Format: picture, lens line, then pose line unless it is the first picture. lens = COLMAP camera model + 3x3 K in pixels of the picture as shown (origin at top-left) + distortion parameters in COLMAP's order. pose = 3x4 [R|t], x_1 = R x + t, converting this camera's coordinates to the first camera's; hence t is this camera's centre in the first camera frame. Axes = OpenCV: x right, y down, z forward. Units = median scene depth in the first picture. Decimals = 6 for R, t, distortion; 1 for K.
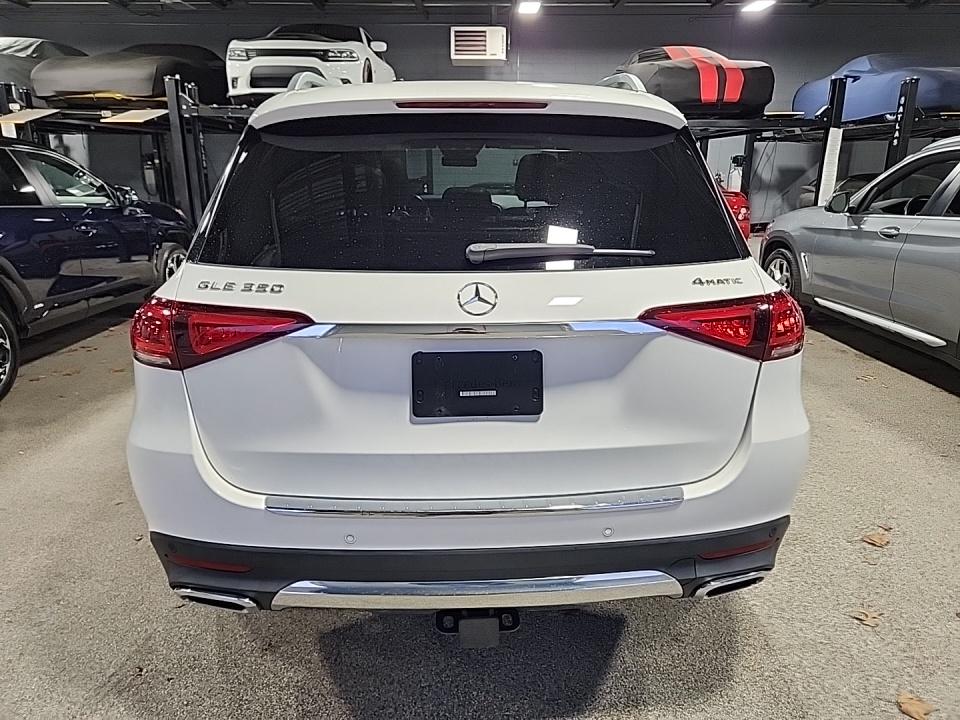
lens RADIAL K [[690.6, 0, 480.0], [0, 690.6, 360.0], [0, 0, 1]] dist [0.090568, -0.072063]
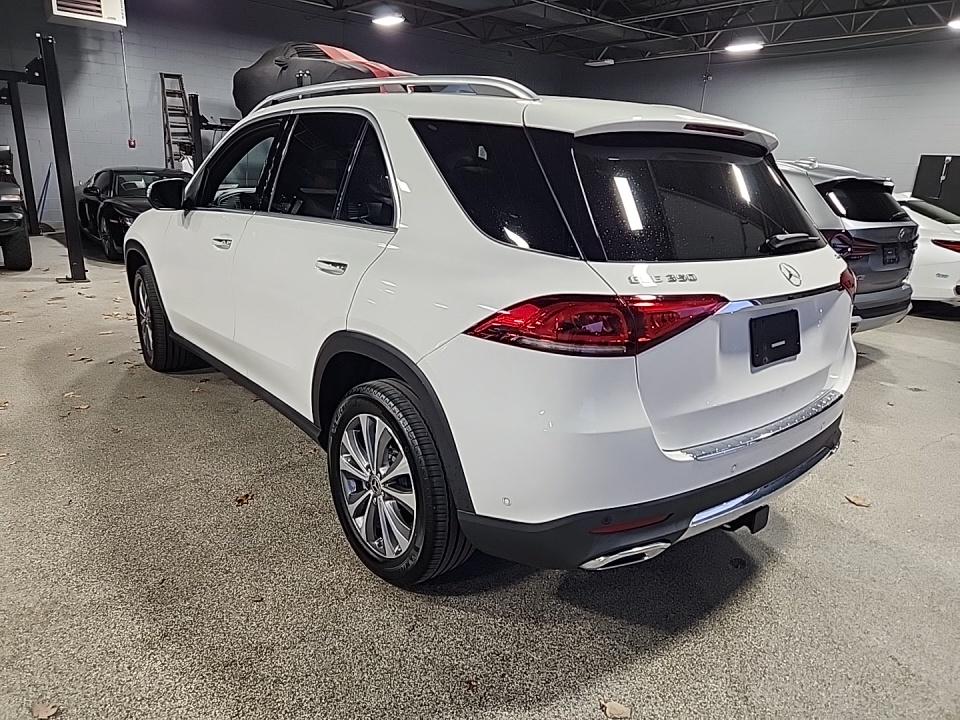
lens RADIAL K [[690.6, 0, 480.0], [0, 690.6, 360.0], [0, 0, 1]] dist [0.090568, -0.072063]
pose [[0.769763, -0.136425, 0.623581, -1.234109], [0.127107, 0.990090, 0.059705, -0.072184], [-0.625547, 0.033303, 0.779475, 0.261821]]
